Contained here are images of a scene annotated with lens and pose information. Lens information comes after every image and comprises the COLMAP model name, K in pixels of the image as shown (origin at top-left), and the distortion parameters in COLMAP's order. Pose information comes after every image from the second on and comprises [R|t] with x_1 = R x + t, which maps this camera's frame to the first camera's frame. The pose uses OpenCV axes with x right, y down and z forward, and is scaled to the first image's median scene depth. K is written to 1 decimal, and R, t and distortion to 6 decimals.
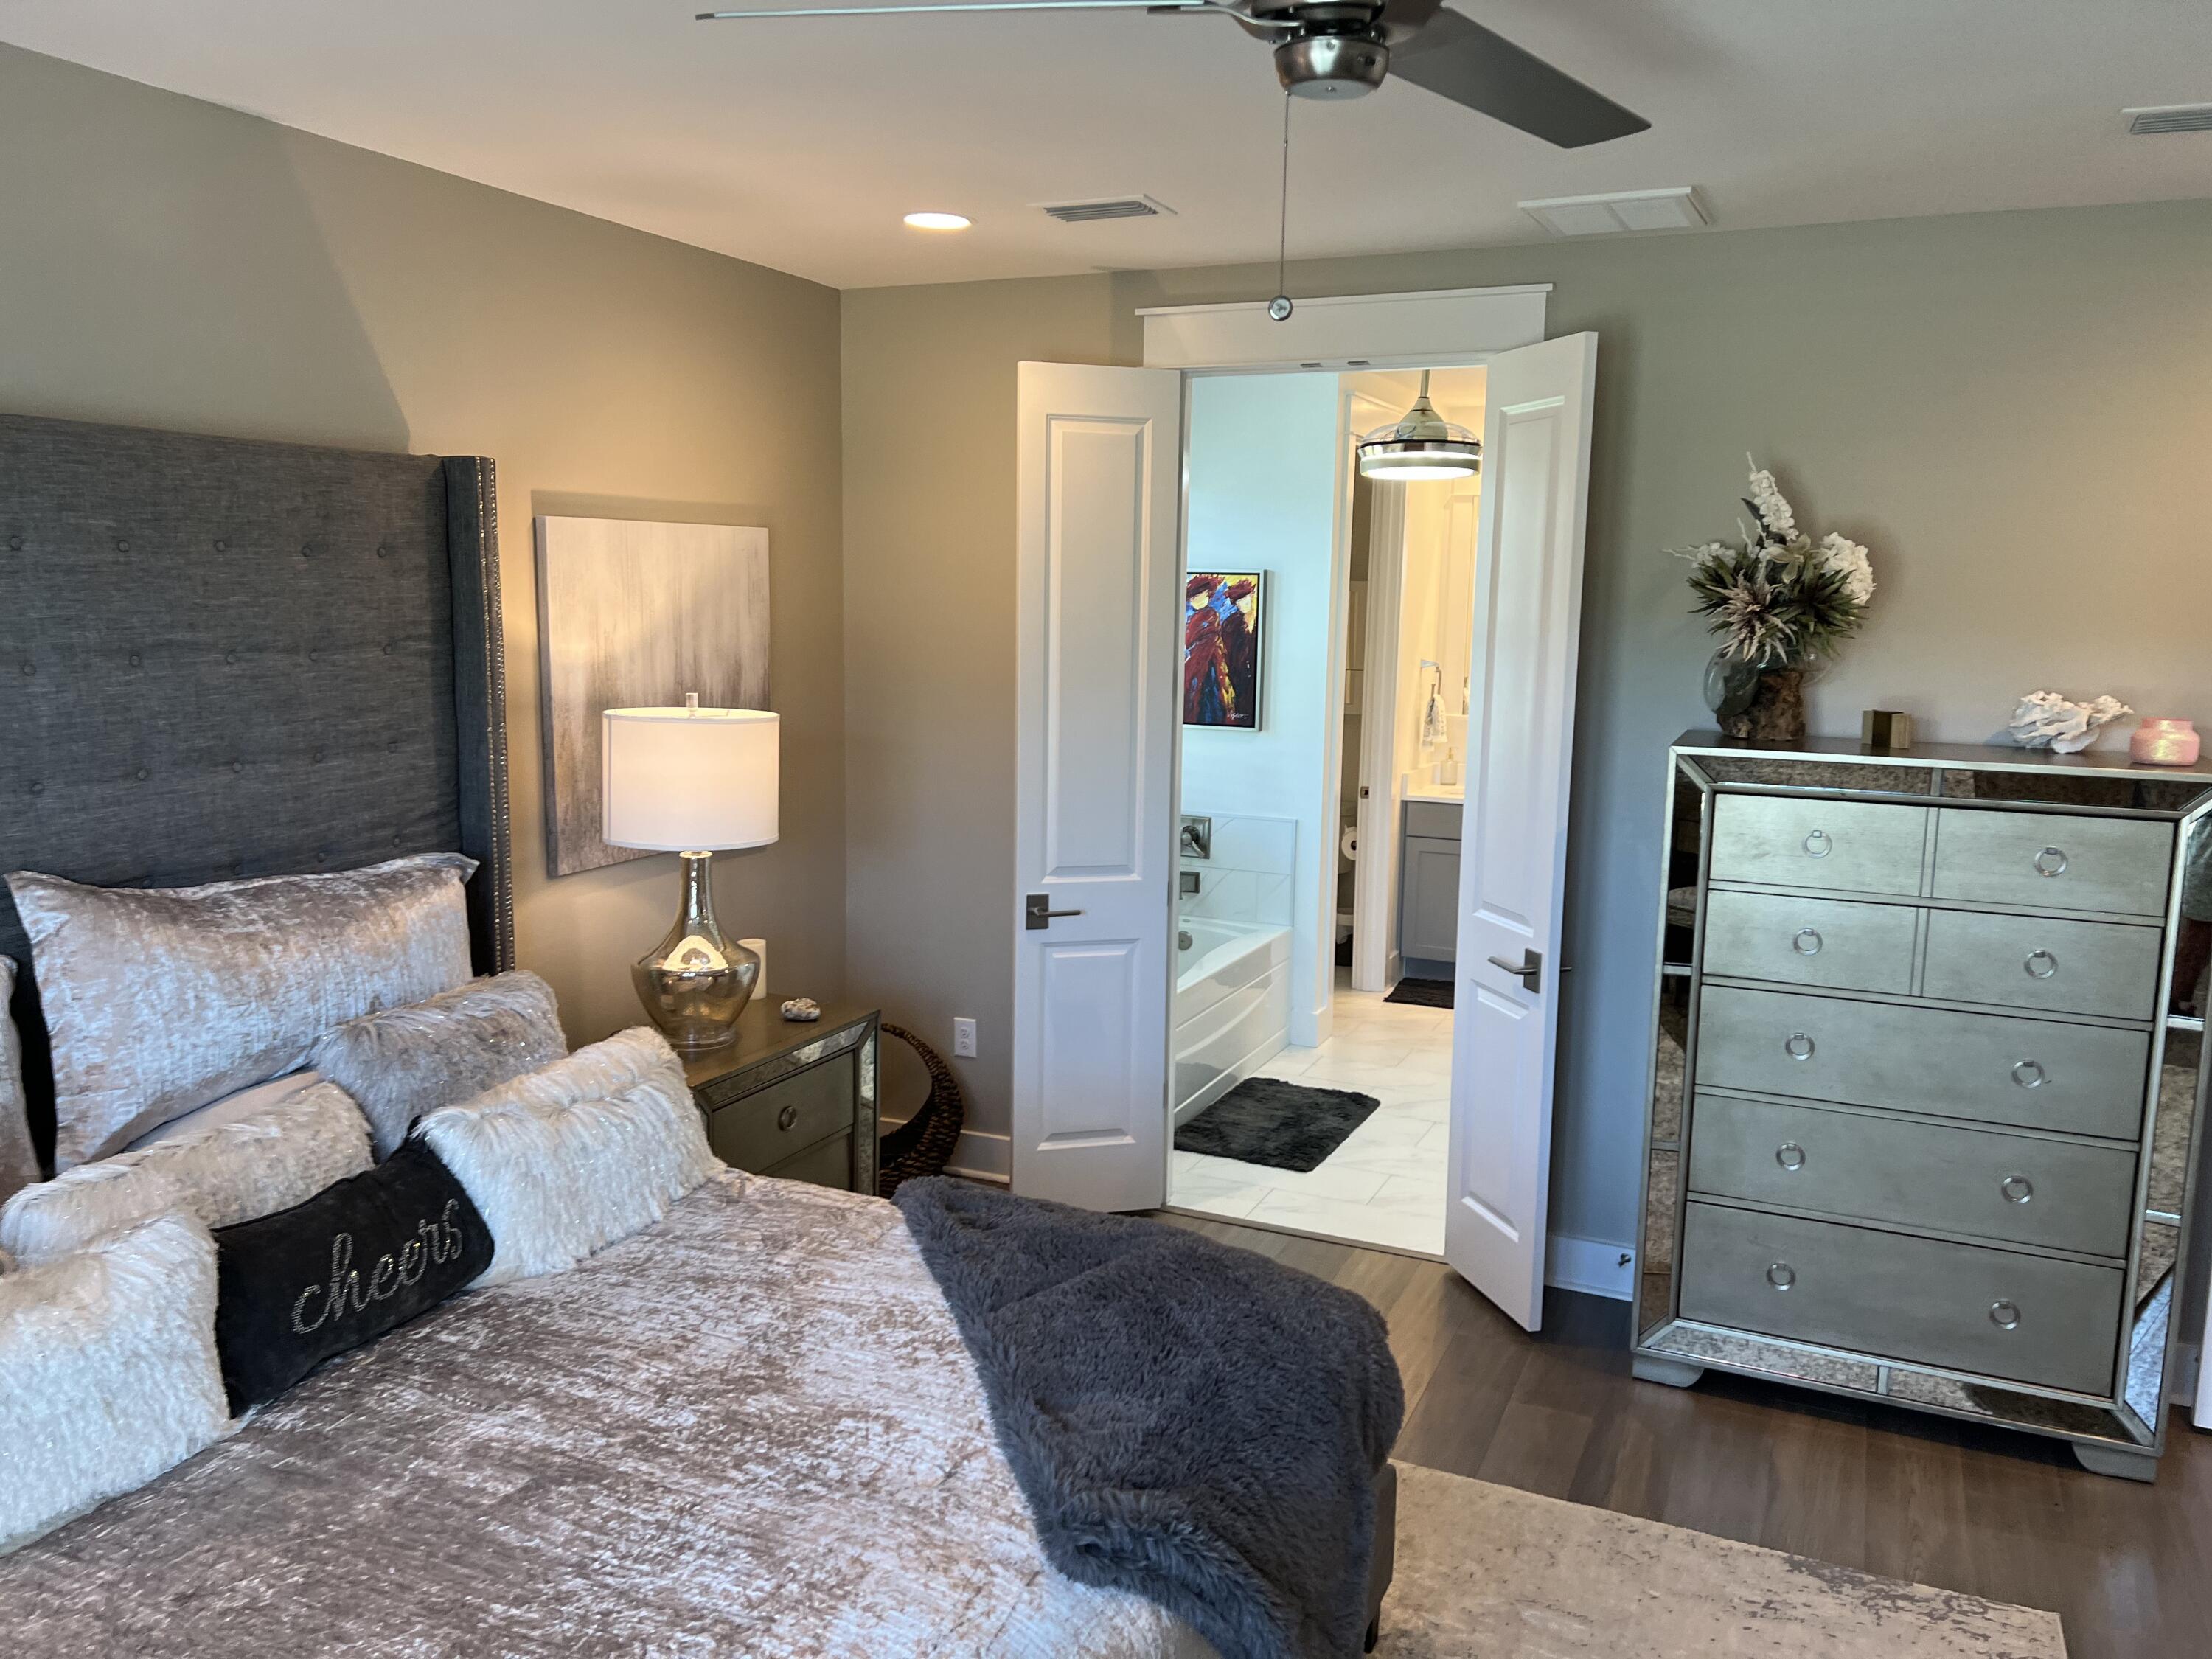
lens RADIAL K [[1663.6, 0, 1104.7], [0, 1663.6, 825.5], [0, 0, 1]] dist [0.047421, -0.029810]
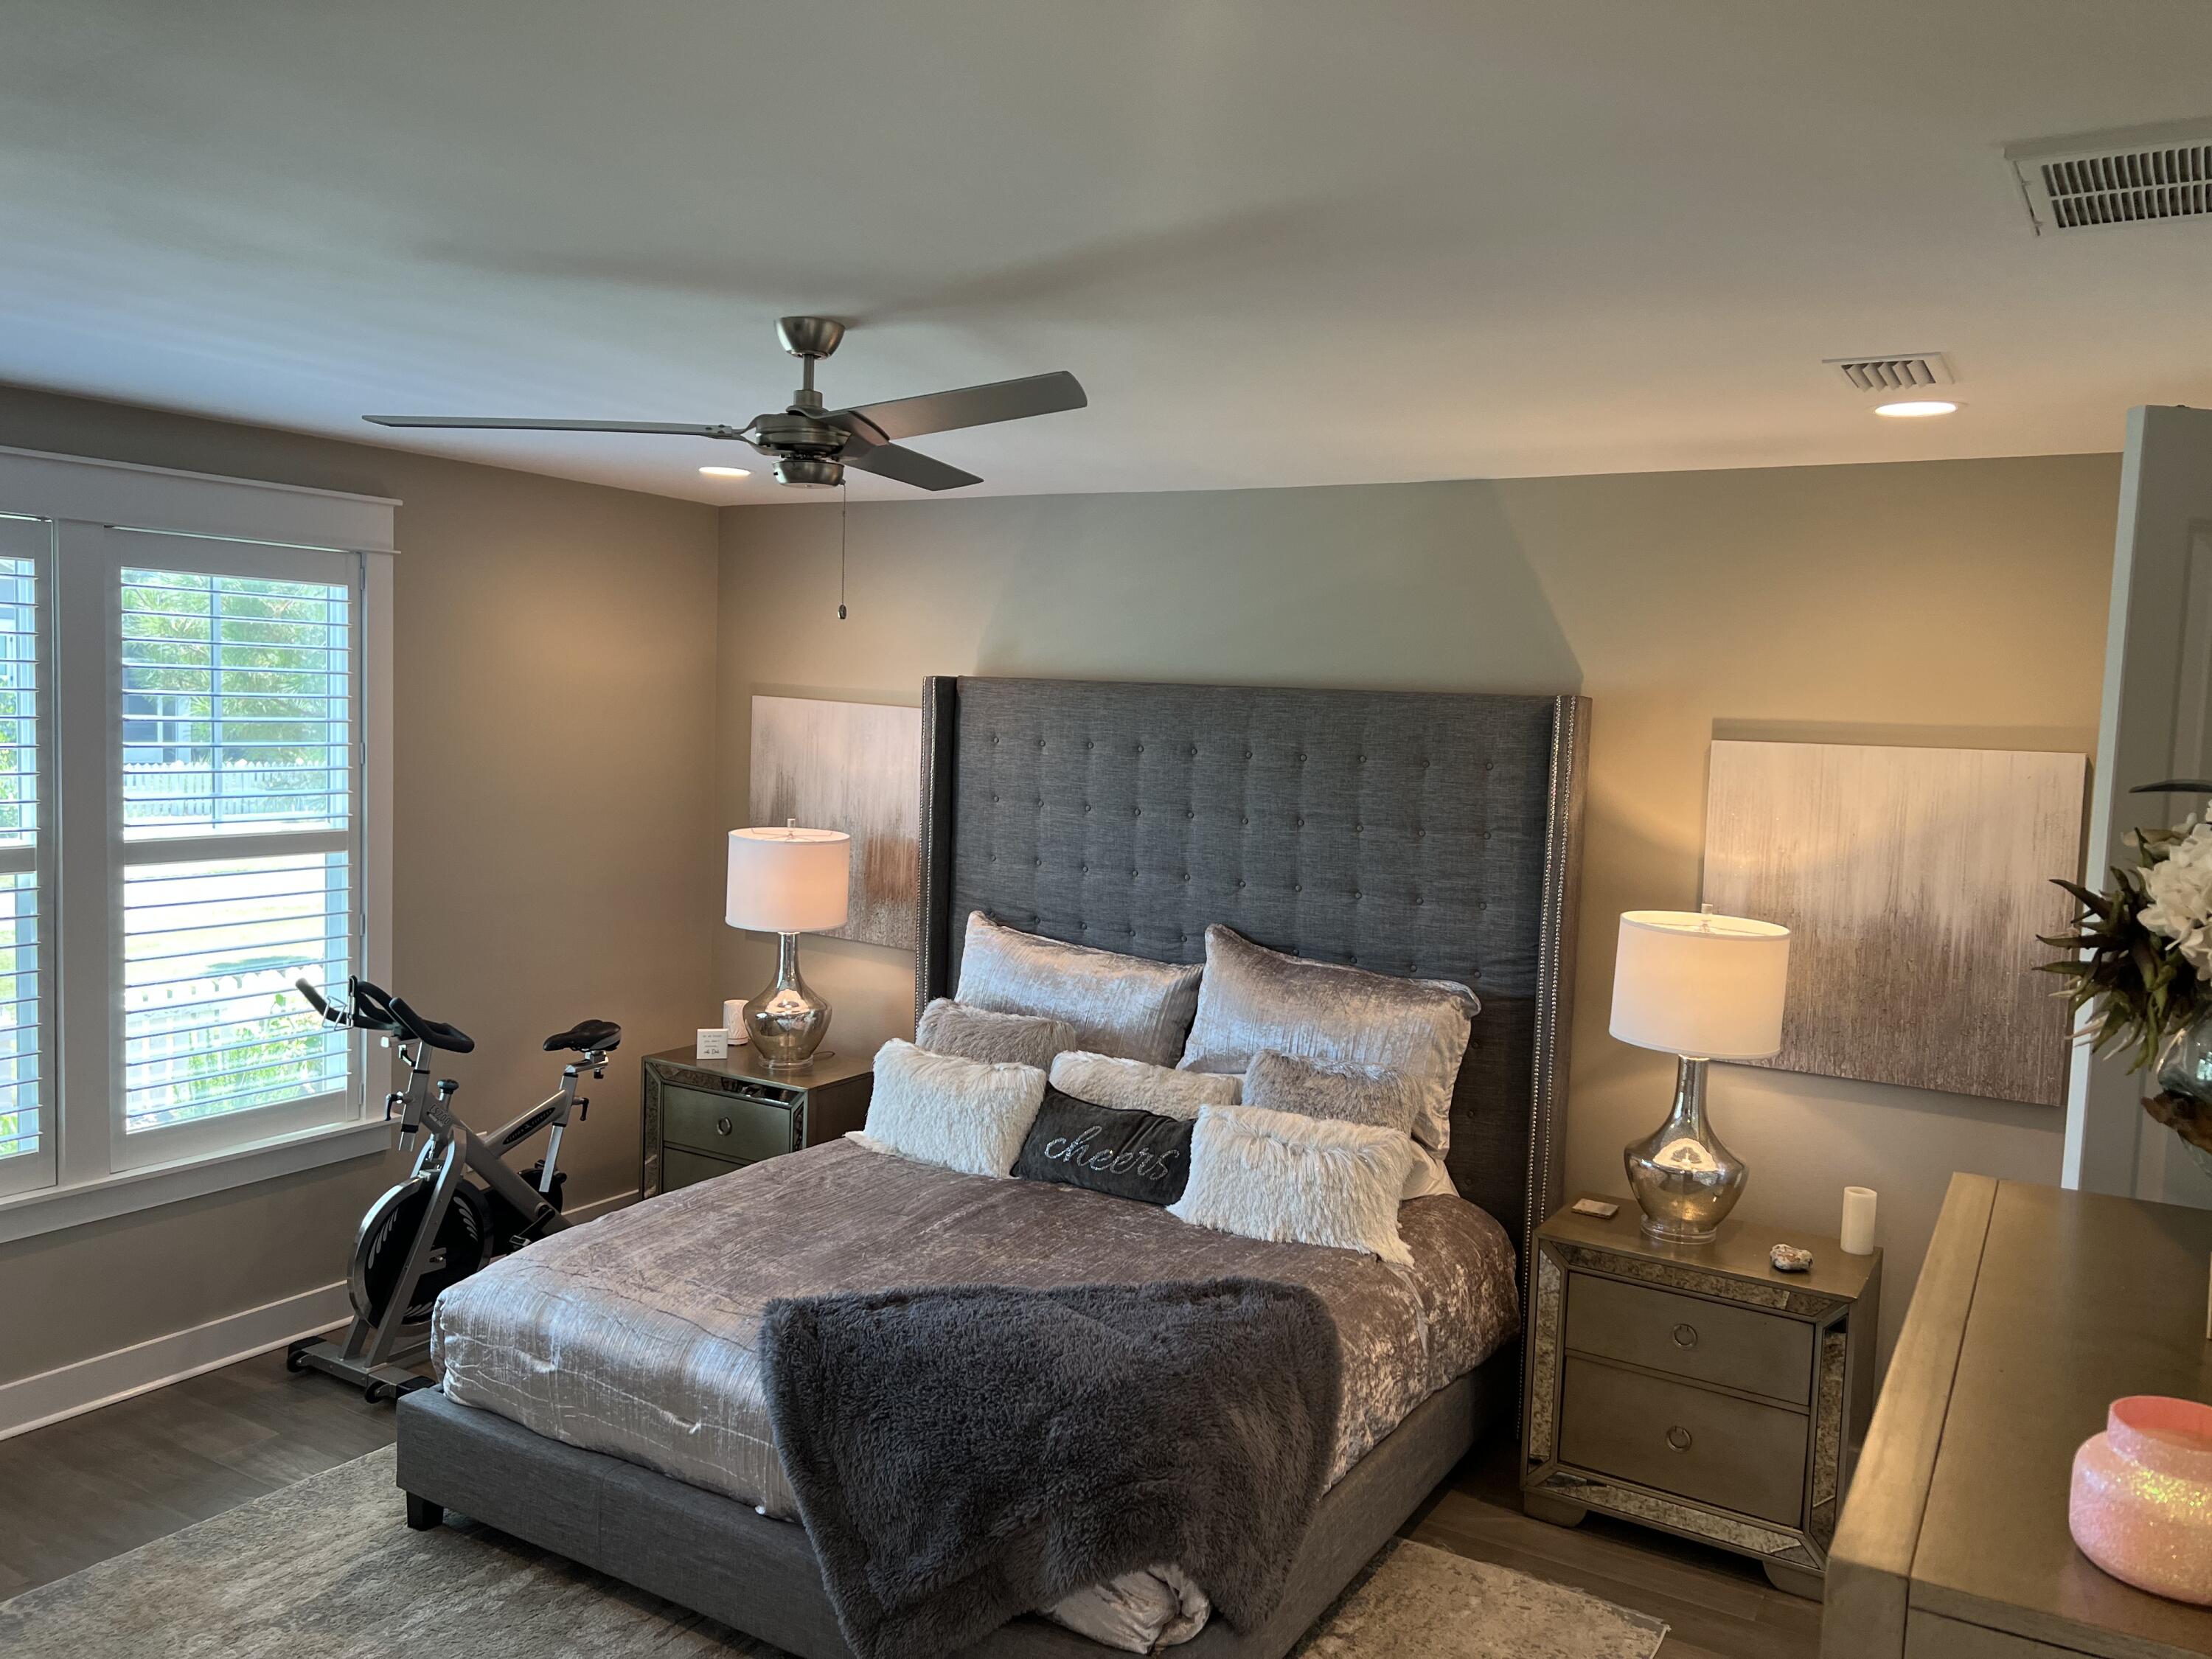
lens RADIAL K [[1663.6, 0, 1104.8], [0, 1663.6, 831.2], [0, 0, 1]] dist [0.047421, -0.029810]
pose [[-0.109040, 0.056213, -0.992447, 0.988490], [-0.185030, 0.979803, 0.075826, -0.156855], [0.976665, 0.191901, -0.096436, 0.838150]]
